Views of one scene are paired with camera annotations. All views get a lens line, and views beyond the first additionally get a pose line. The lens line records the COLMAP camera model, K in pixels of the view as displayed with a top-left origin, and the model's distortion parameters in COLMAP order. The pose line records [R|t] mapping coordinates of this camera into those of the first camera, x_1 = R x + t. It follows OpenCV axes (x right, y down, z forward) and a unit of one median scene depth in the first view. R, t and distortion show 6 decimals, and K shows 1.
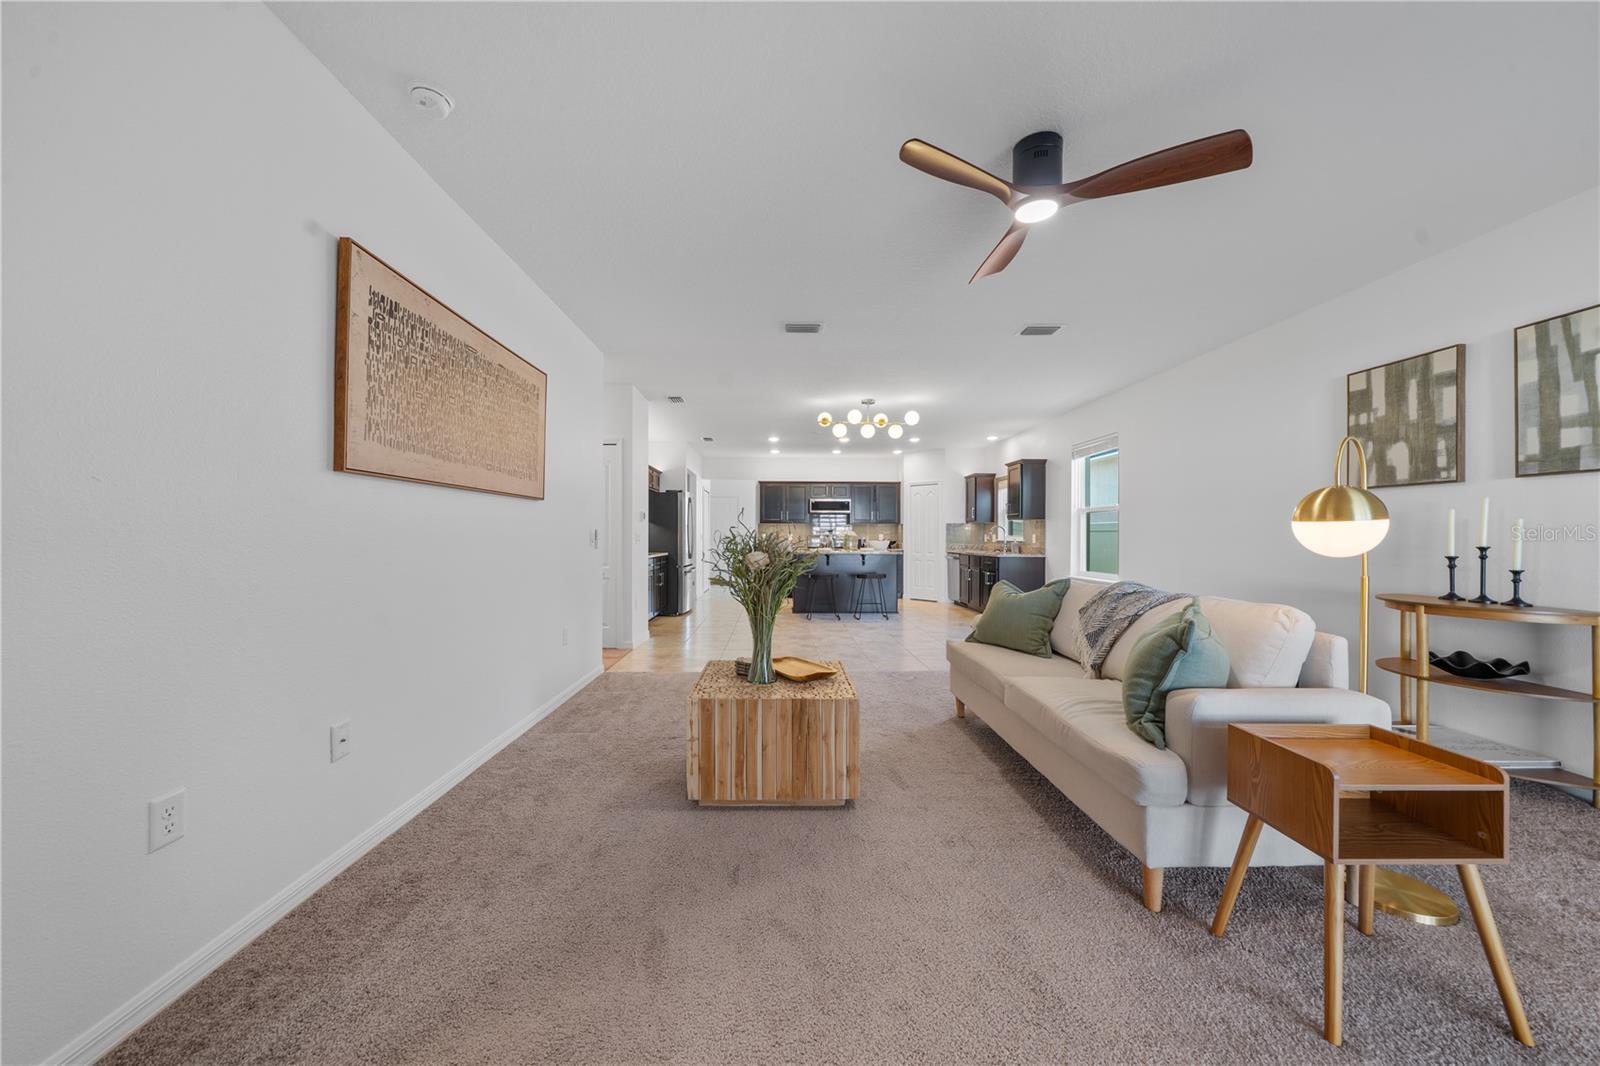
lens RADIAL K [[558.2, 0, 800.1], [0, 558.2, 527.7], [0, 0, 1]] dist [-0.004606, 0.000445]
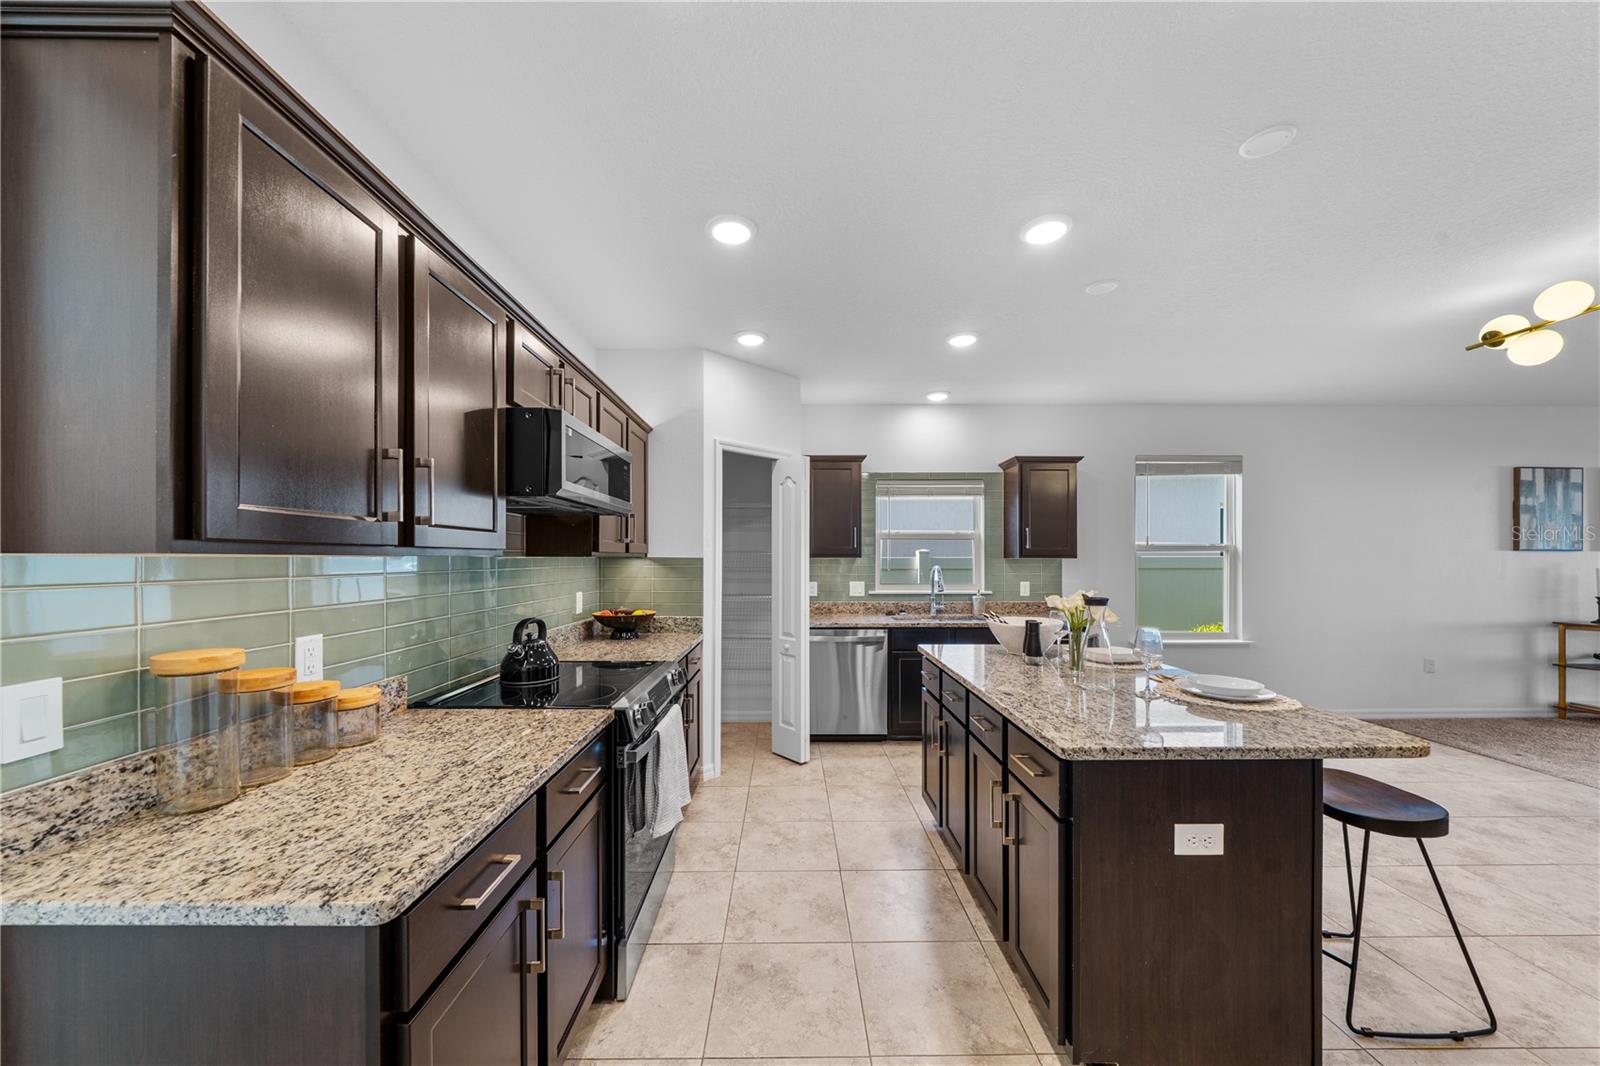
lens RADIAL K [[558.2, 0, 818.4], [0, 558.2, 564.2], [0, 0, 1]] dist [-0.004606, 0.000445]
pose [[0.004347, -0.013497, 0.999899, -0.194106], [-0.014580, 0.999802, 0.013559, -0.012368], [-0.999884, -0.014638, 0.004149, 1.269715]]
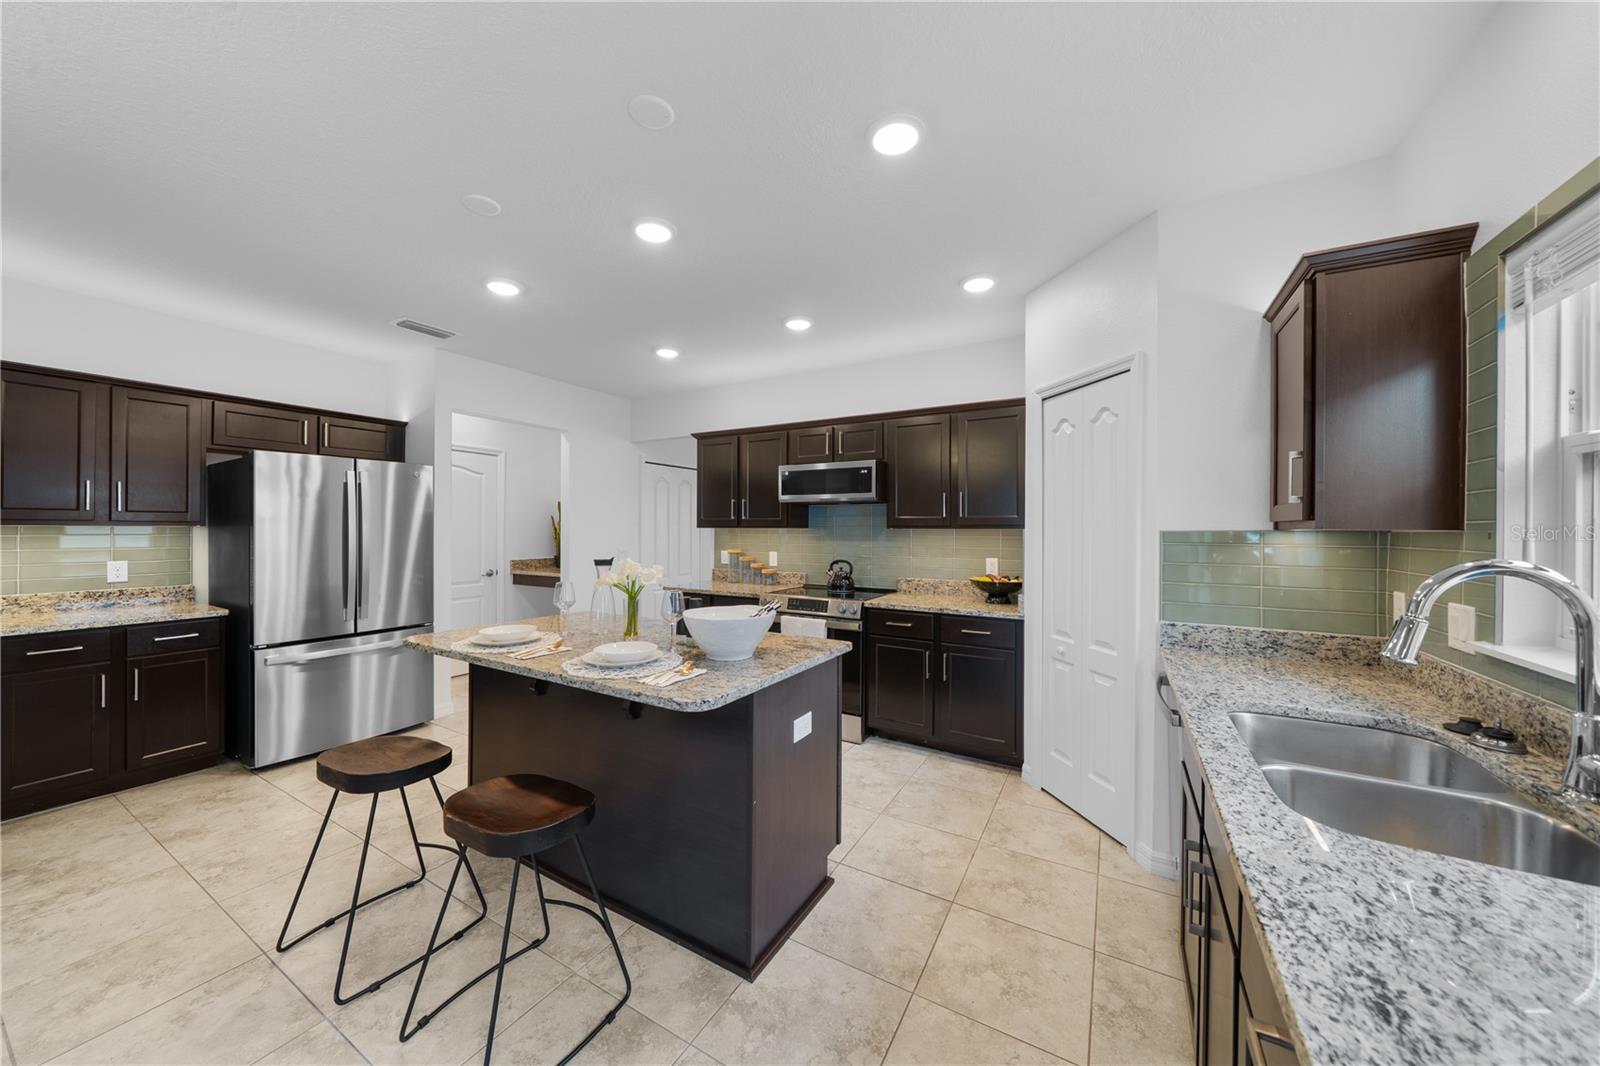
lens RADIAL K [[558.2, 0, 801.4], [0, 558.2, 525.3], [0, 0, 1]] dist [-0.004606, 0.000445]
pose [[0.845015, -0.002240, -0.534738, 0.332948], [0.005354, 0.999977, 0.004272, -0.015983], [0.534716, -0.006473, 0.845007, 0.932620]]
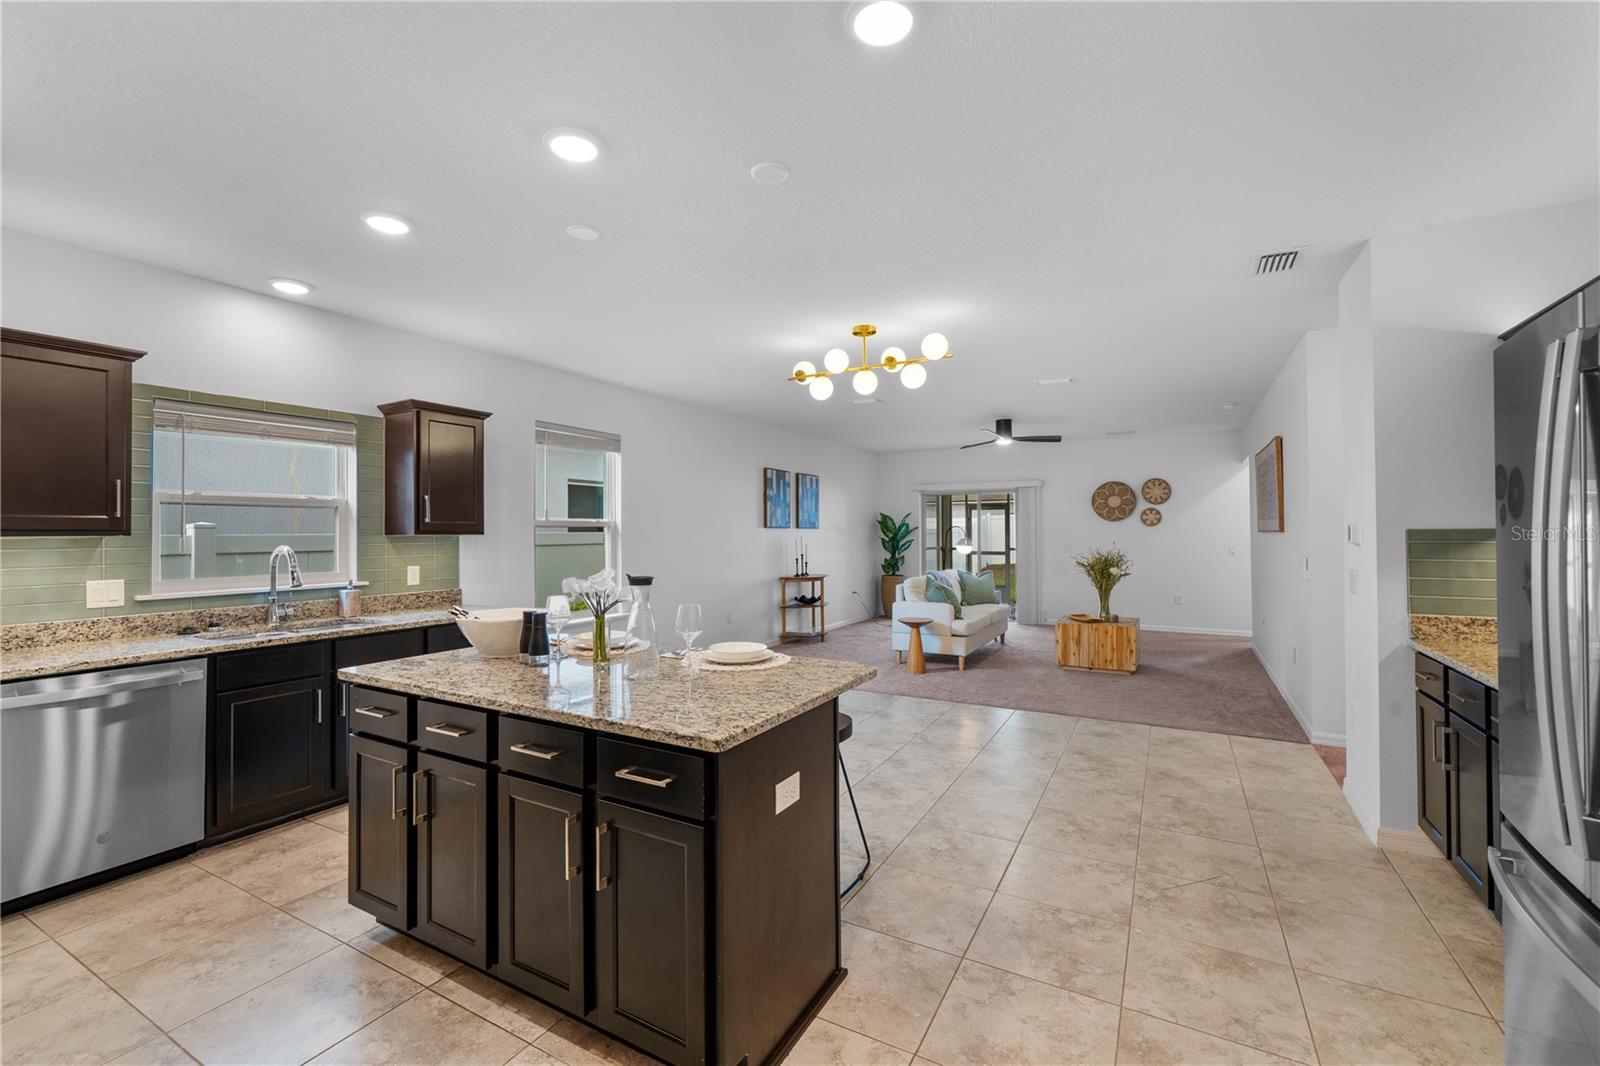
lens RADIAL K [[654.1, 0, 800.1], [0, 654.1, 527.0], [0, 0, 1]] dist [-0.001694, 0.000531]
pose [[-0.852474, 0.007106, 0.522722, -0.137383], [-0.004486, 0.999771, -0.020908, -0.010708], [-0.522751, -0.020169, -0.852247, 1.342537]]
